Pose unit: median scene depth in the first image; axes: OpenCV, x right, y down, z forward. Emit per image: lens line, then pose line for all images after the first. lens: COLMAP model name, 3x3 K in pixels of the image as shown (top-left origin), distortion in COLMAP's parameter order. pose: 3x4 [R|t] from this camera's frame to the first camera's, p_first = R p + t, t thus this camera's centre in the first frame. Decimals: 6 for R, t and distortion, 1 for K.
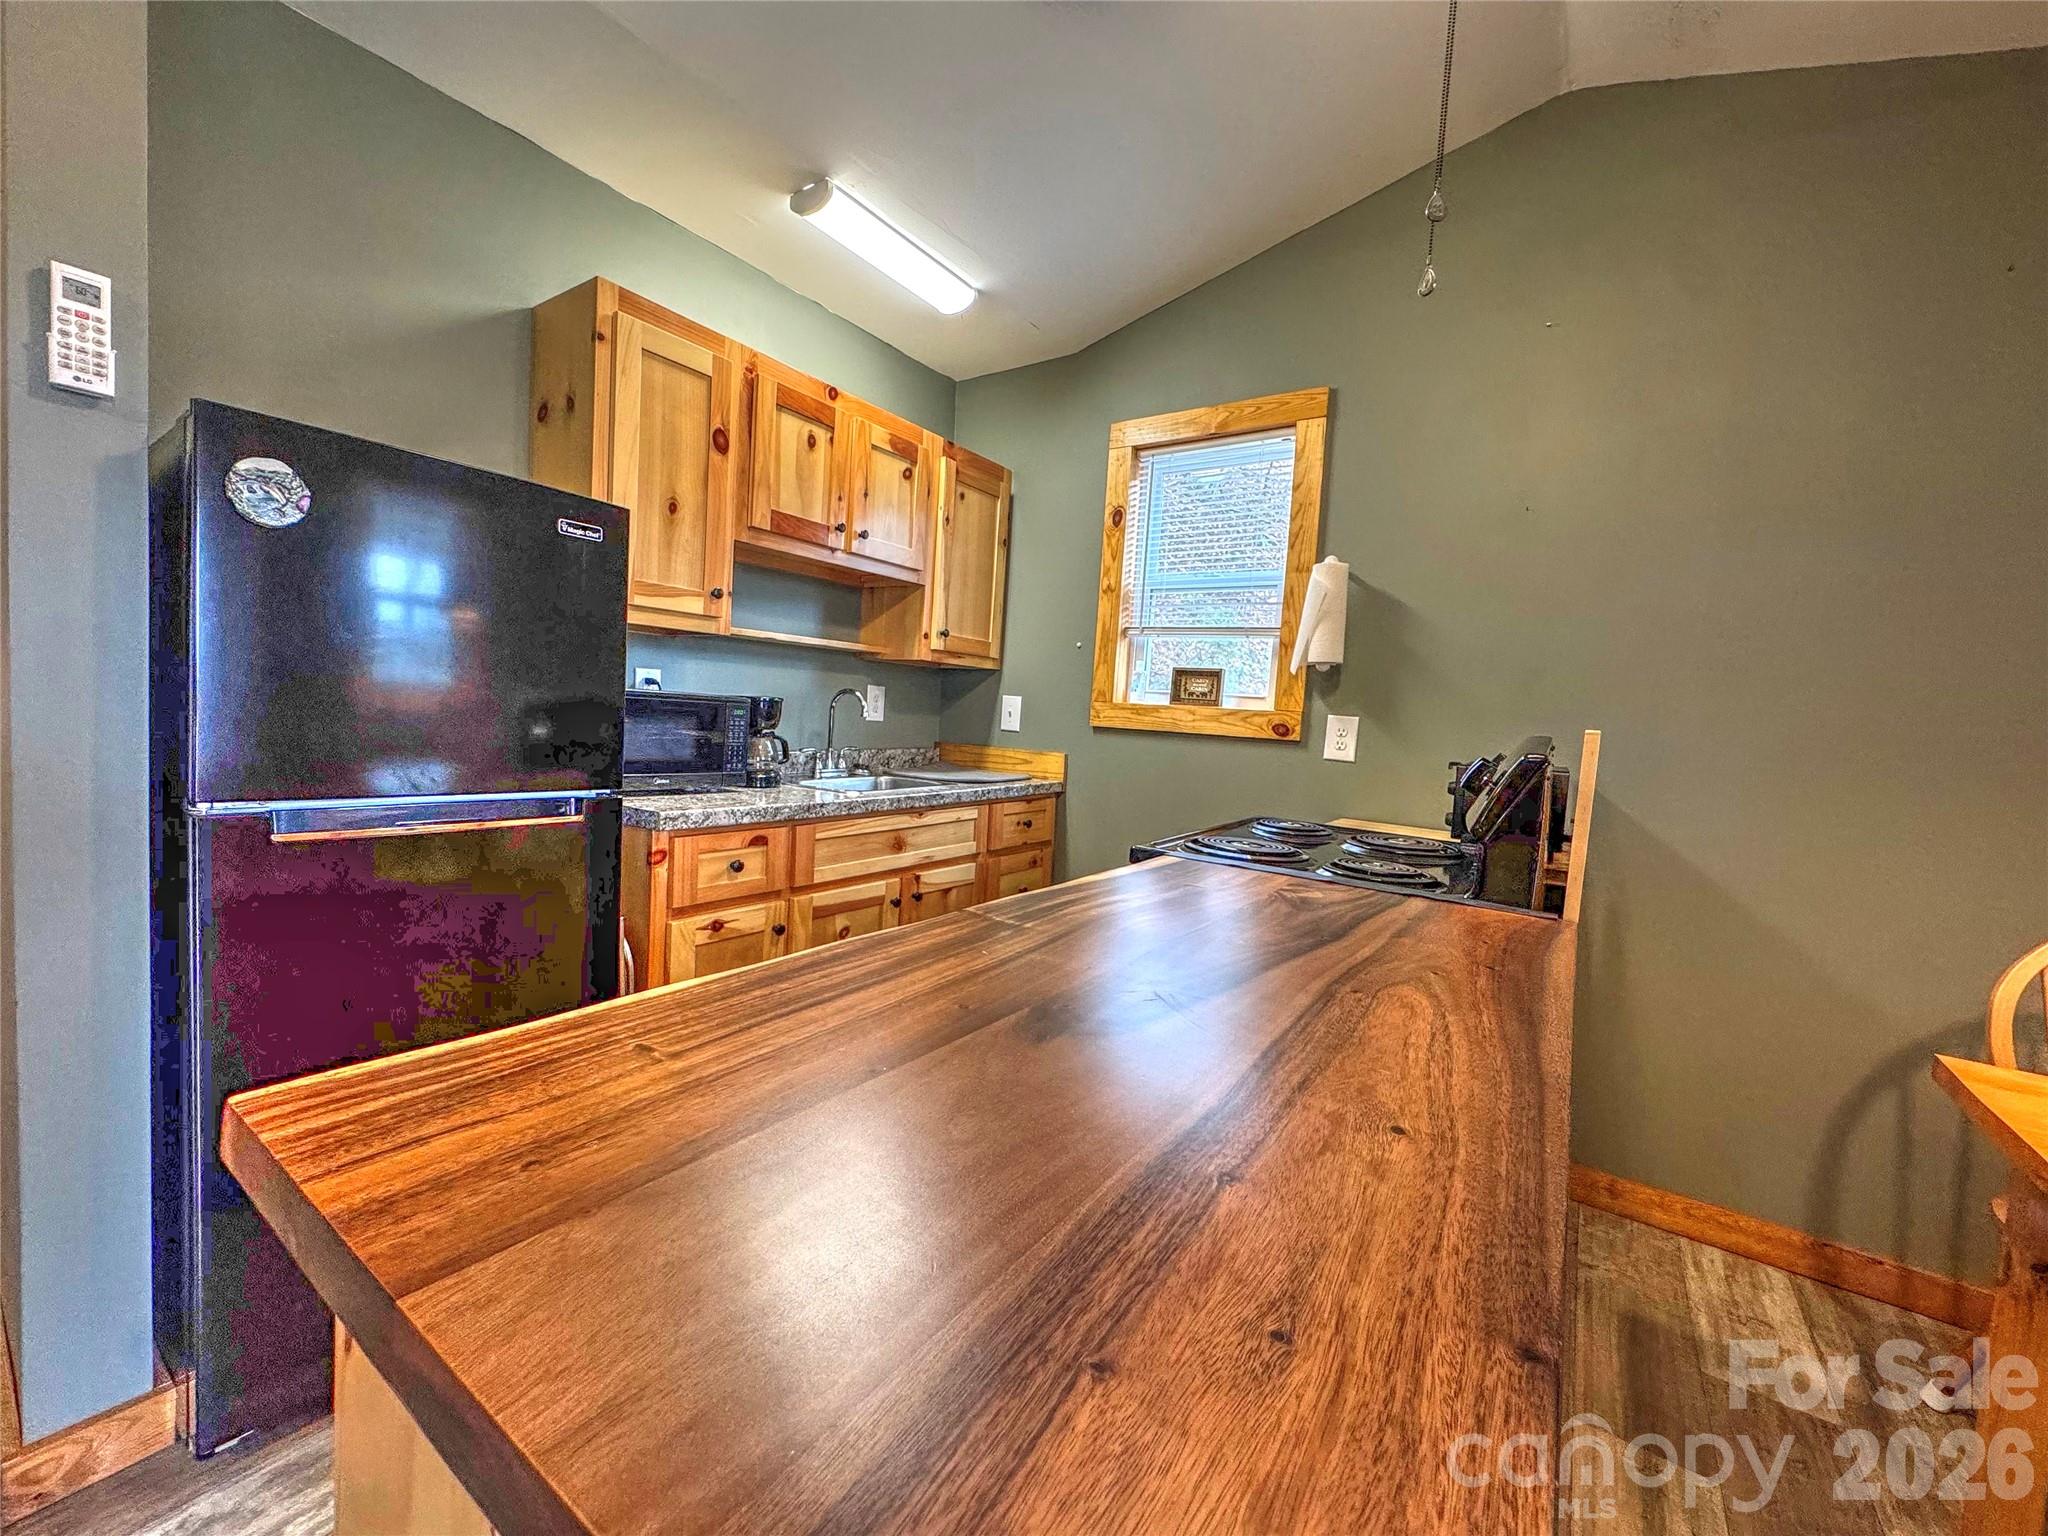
lens RADIAL K [[819.9, 0, 1022.1], [0, 819.9, 764.5], [0, 0, 1]] dist [-0.004303, 0.000750]
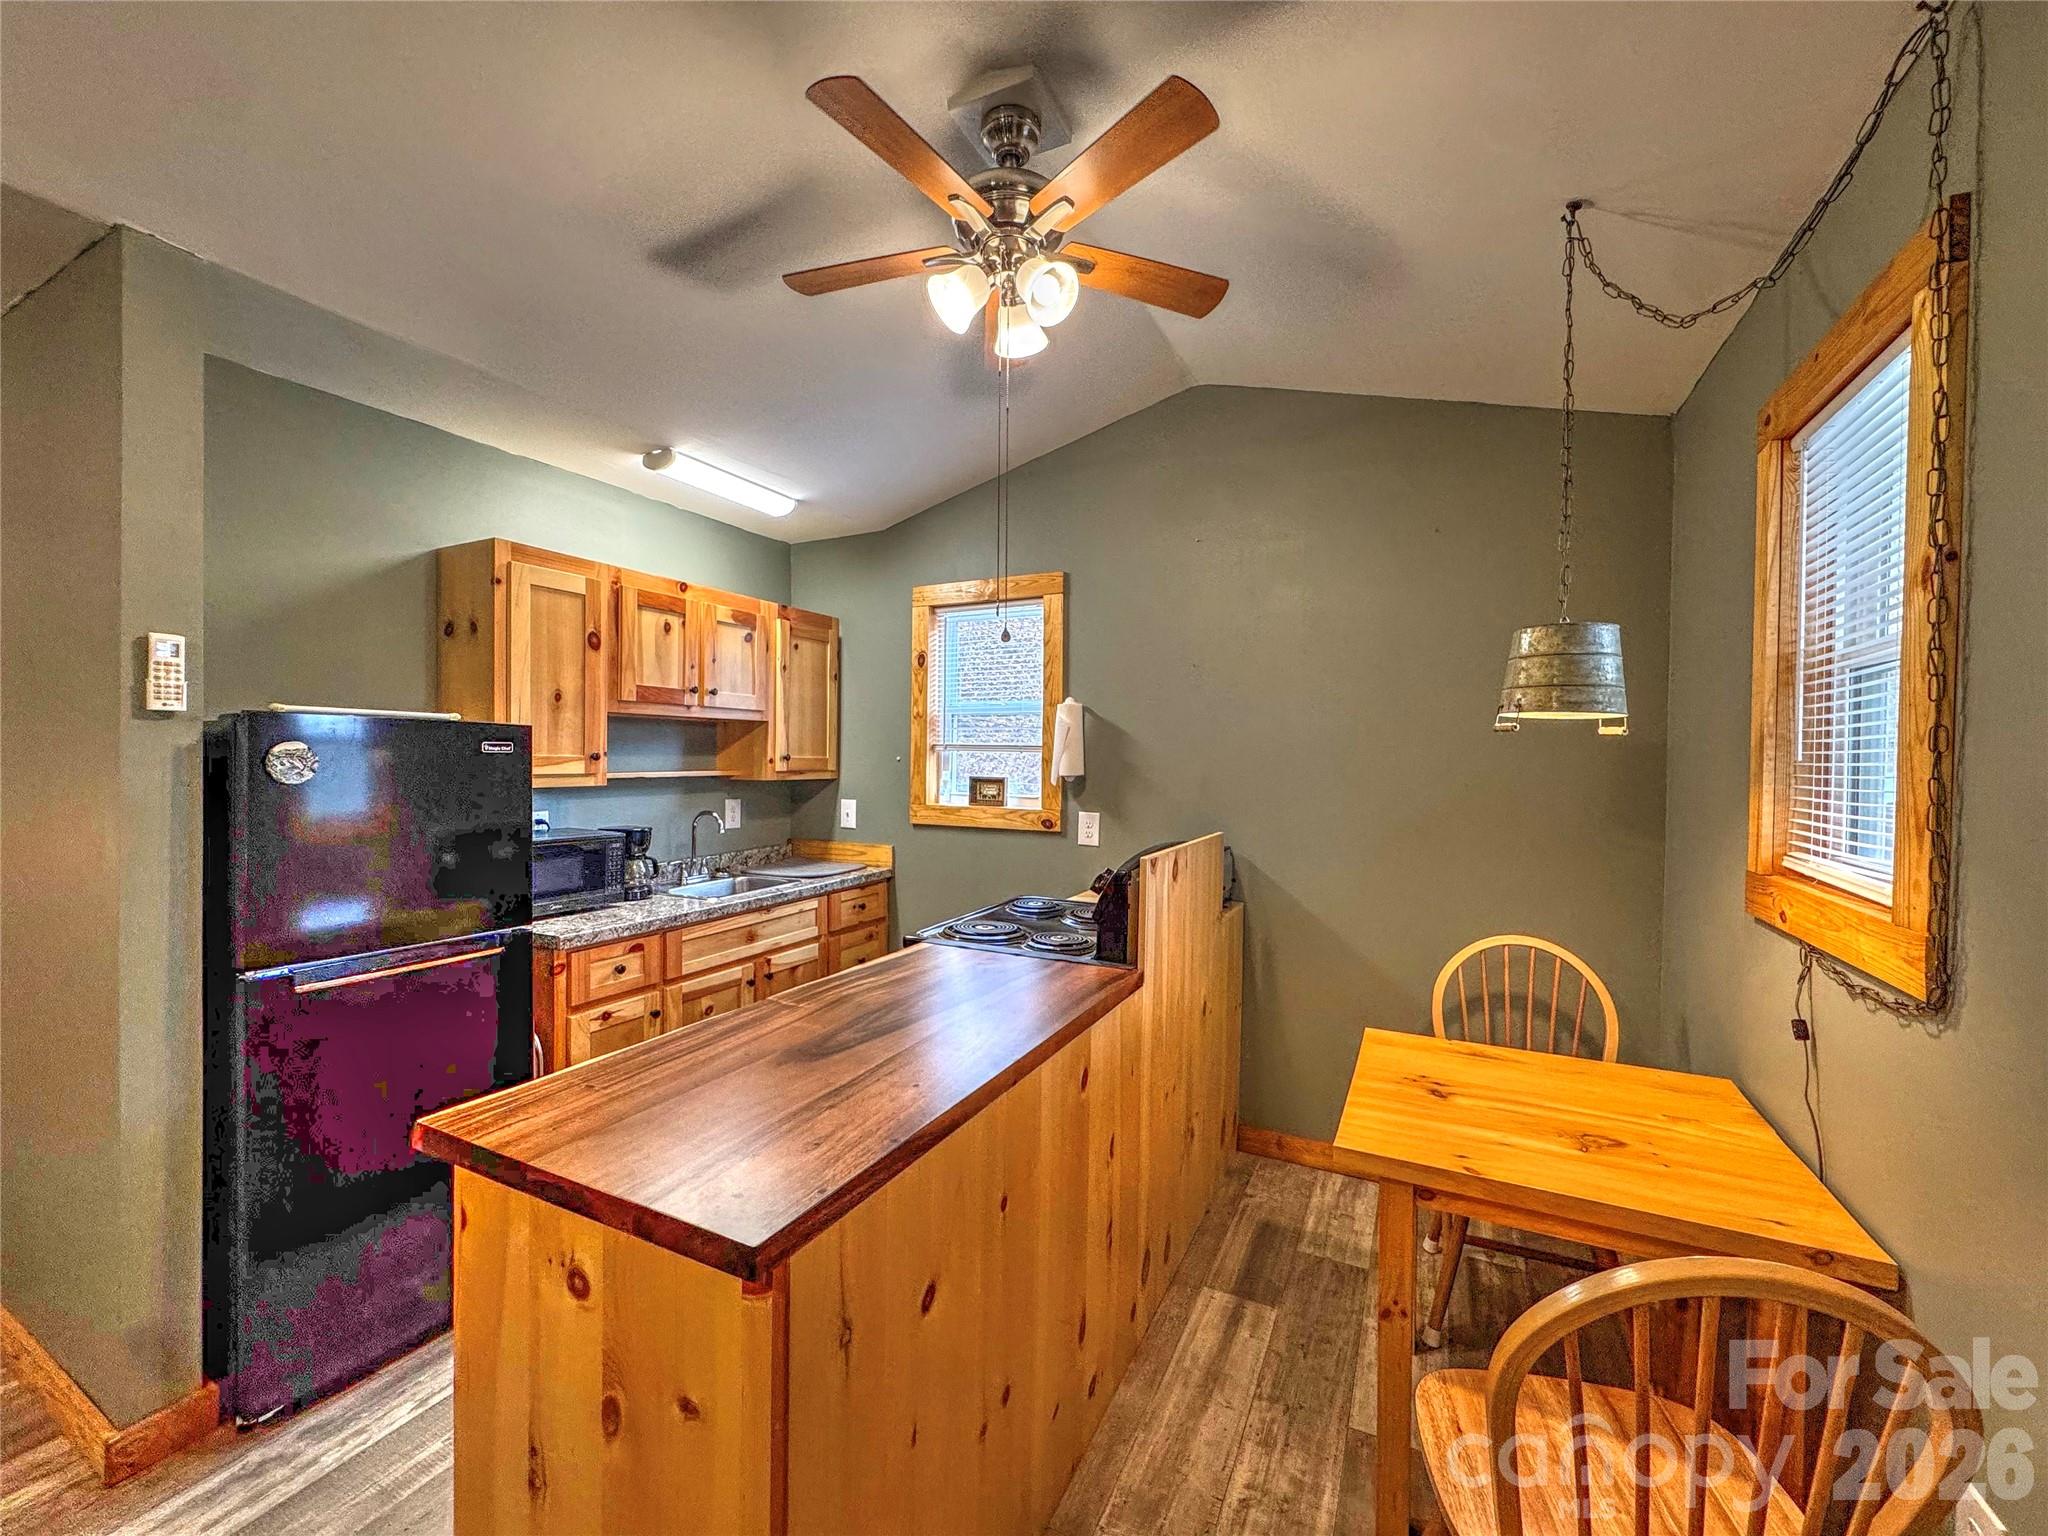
lens RADIAL K [[819.9, 0, 1022.3], [0, 819.9, 764.8], [0, 0, 1]] dist [-0.004303, 0.000750]
pose [[0.989042, -0.053514, 0.137595, 0.103070], [0.060493, 0.997059, -0.047047, -0.081459], [-0.134673, 0.054855, 0.989371, -0.327666]]
